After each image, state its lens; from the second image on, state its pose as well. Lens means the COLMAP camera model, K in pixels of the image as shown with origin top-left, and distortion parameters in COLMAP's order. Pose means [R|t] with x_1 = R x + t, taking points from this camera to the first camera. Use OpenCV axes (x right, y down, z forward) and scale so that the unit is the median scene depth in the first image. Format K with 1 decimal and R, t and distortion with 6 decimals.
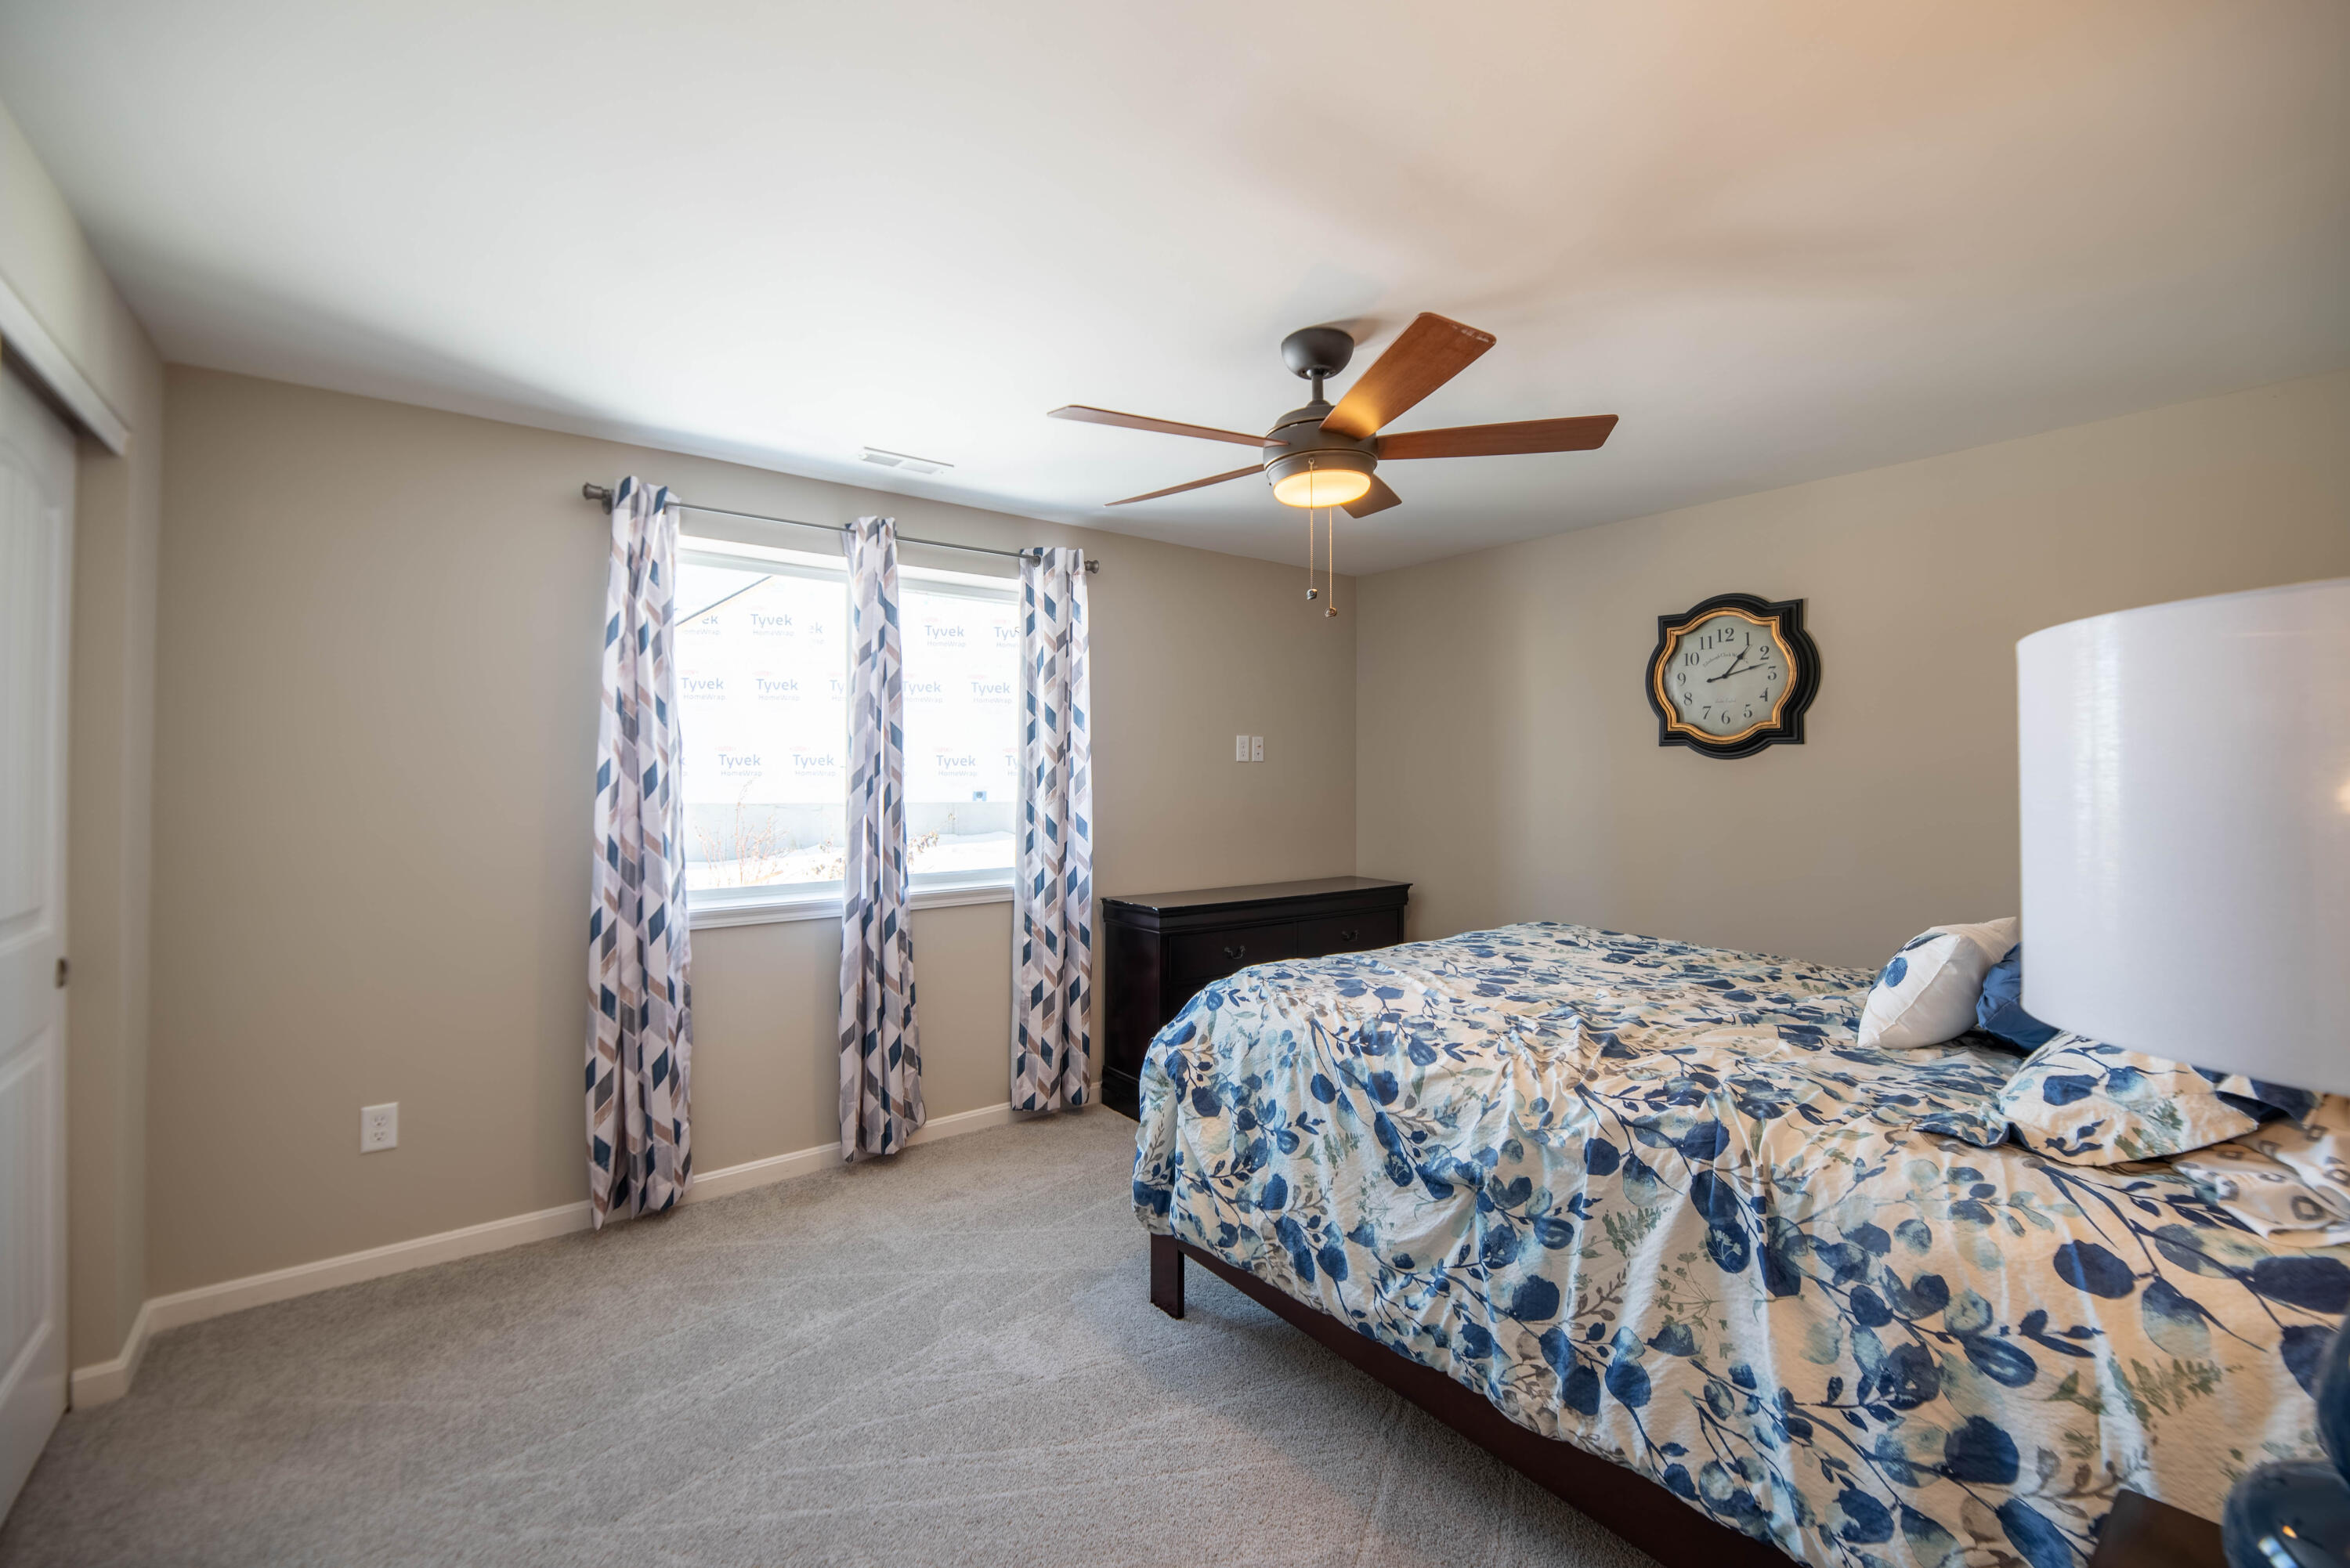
lens RADIAL K [[990.7, 0, 1184.0], [0, 990.7, 771.6], [0, 0, 1]] dist [-0.000365, -0.001936]
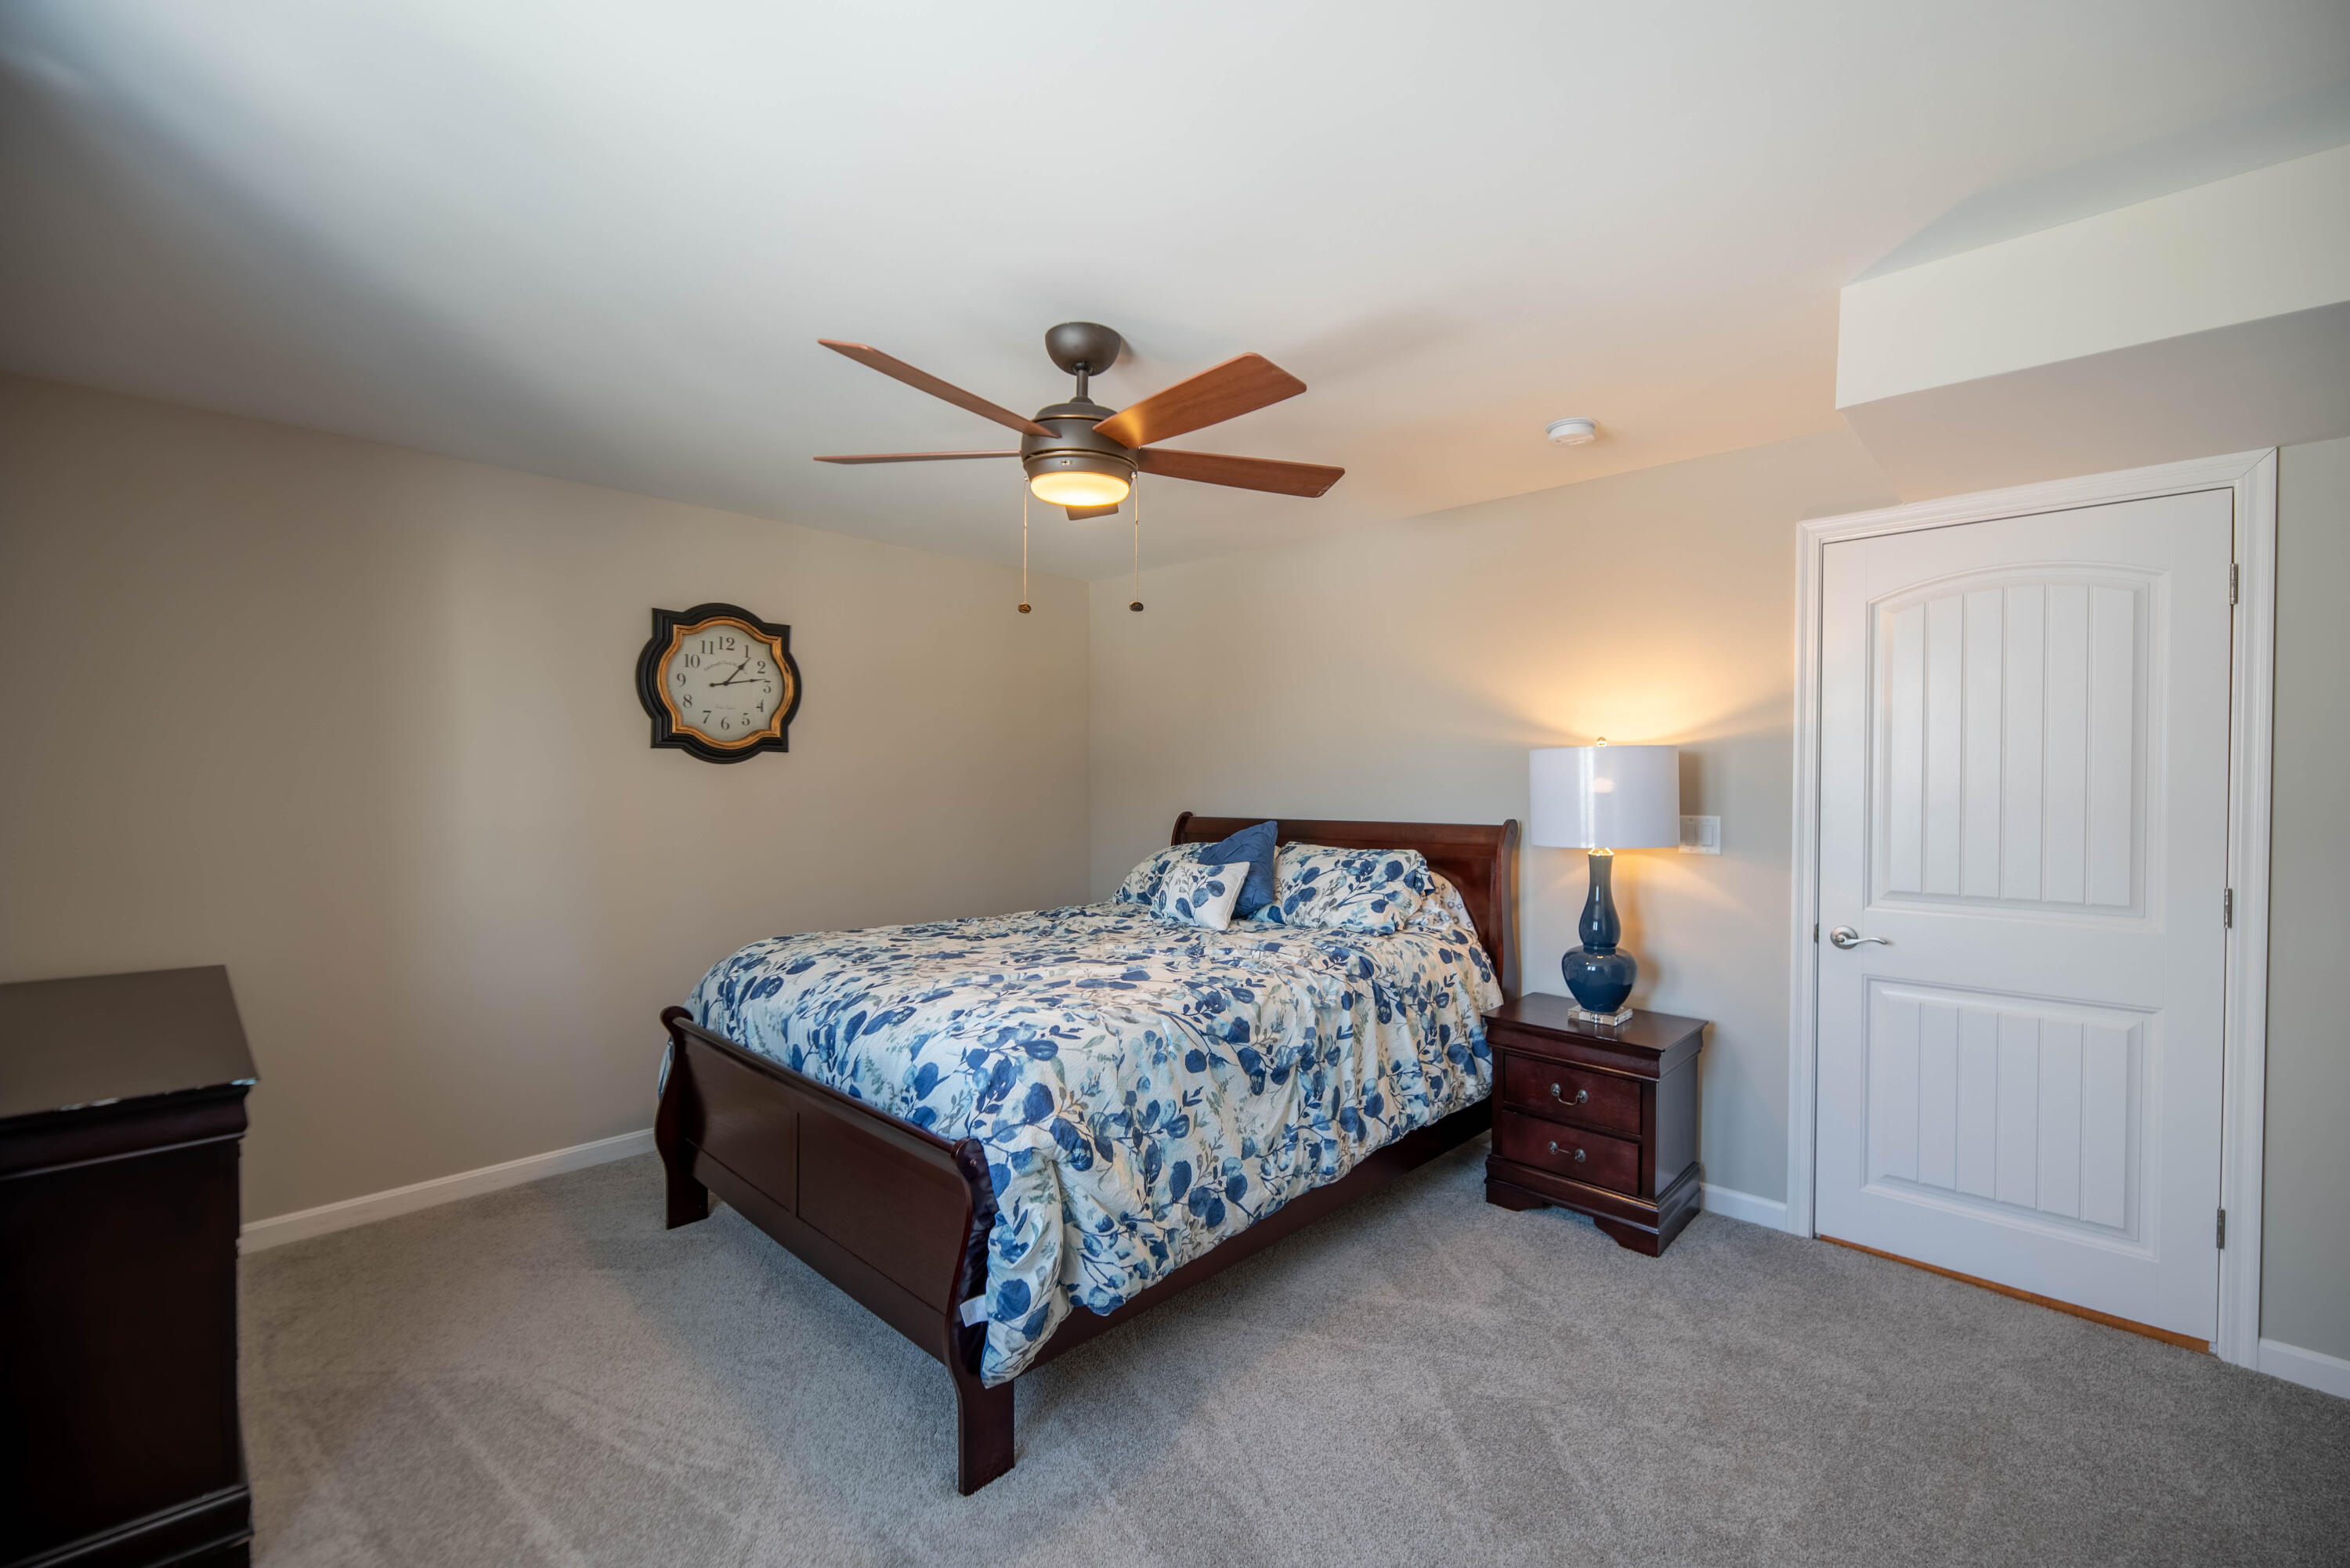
lens RADIAL K [[990.7, 0, 1185.9], [0, 990.7, 789.1], [0, 0, 1]] dist [-0.000365, -0.001936]
pose [[-0.164963, -0.011248, 0.986236, -1.017527], [-0.011122, 0.999893, 0.009543, -0.001492], [-0.986237, -0.009395, -0.165071, 1.258196]]
